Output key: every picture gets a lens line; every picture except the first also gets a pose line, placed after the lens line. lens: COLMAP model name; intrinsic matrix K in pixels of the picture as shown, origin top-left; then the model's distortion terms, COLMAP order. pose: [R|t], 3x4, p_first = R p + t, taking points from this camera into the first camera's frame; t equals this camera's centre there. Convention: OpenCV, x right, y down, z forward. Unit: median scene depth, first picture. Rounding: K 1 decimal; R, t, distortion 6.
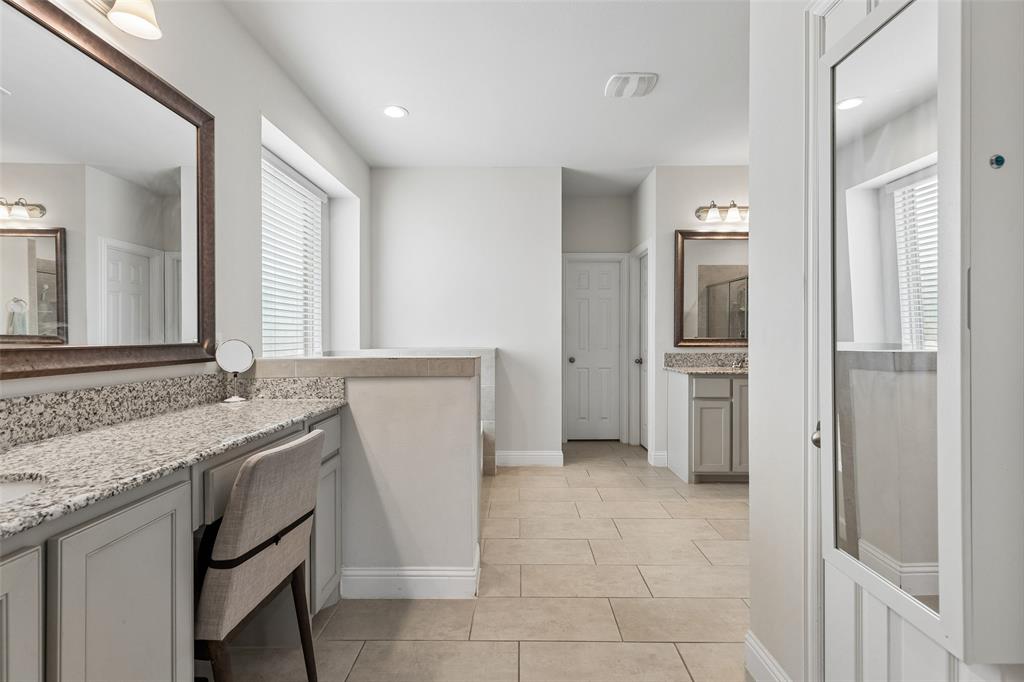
lens RADIAL K [[467.3, 0, 514.2], [0, 467.3, 337.7], [0, 0, 1]] dist [0.002907, 0.000092]
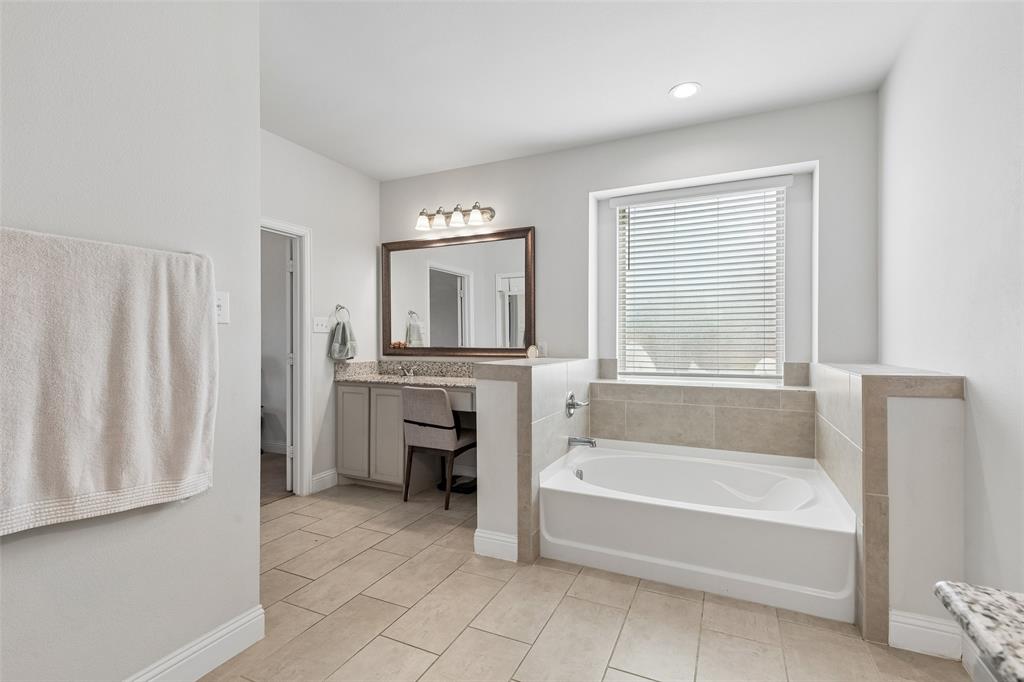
lens RADIAL K [[467.3, 0, 514.2], [0, 467.3, 337.7], [0, 0, 1]] dist [0.002907, 0.000092]
pose [[-0.419313, -0.003370, -0.907836, 0.978372], [-0.001946, 0.999994, -0.002814, -0.021148], [0.907840, 0.000586, -0.419317, 1.559021]]
